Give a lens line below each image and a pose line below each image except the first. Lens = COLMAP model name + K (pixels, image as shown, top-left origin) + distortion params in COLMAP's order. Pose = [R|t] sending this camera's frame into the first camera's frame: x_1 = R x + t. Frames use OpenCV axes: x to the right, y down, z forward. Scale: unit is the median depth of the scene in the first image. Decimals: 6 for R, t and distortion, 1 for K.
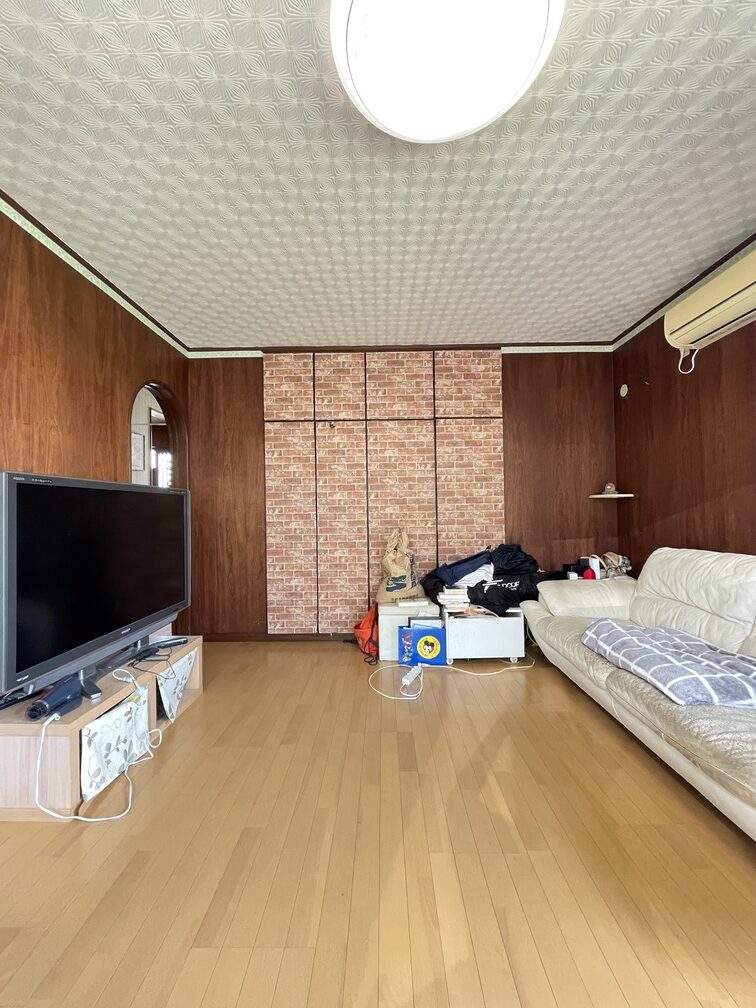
lens RADIAL K [[409.3, 0, 377.7], [0, 409.3, 506.9], [0, 0, 1]] dist [-0.001702, -0.000158]
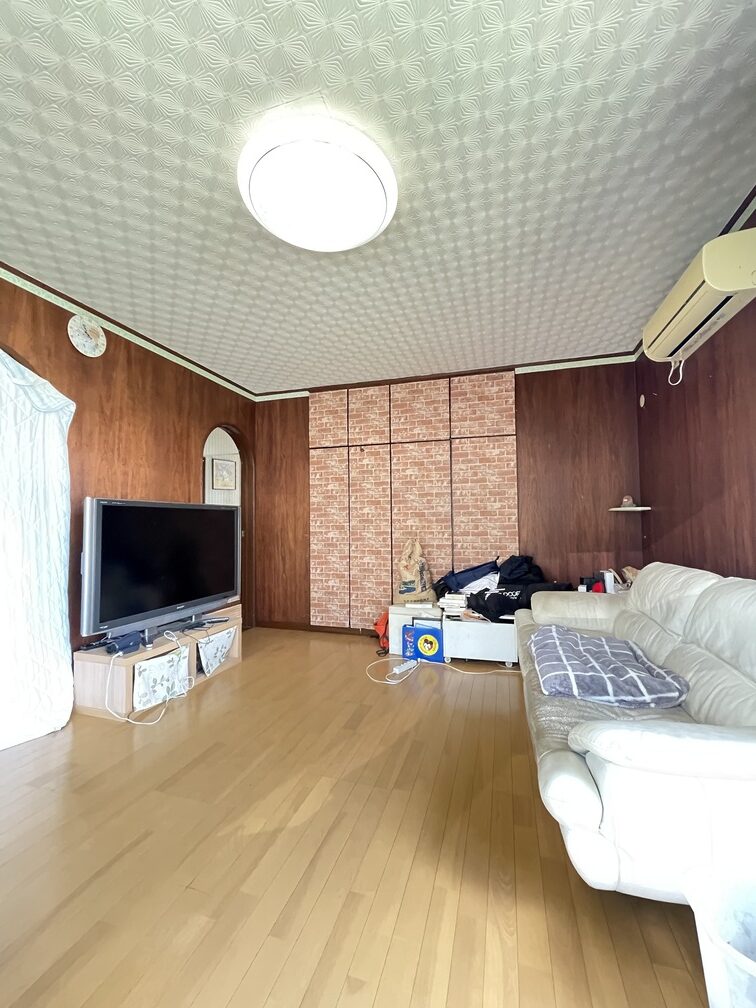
lens RADIAL K [[409.3, 0, 377.7], [0, 409.3, 506.9], [0, 0, 1]] dist [-0.001702, -0.000158]
pose [[0.959299, -0.005514, -0.282339, 0.260888], [-0.002097, 0.999643, -0.026647, -0.004249], [0.282385, 0.026154, 0.958945, -0.103552]]
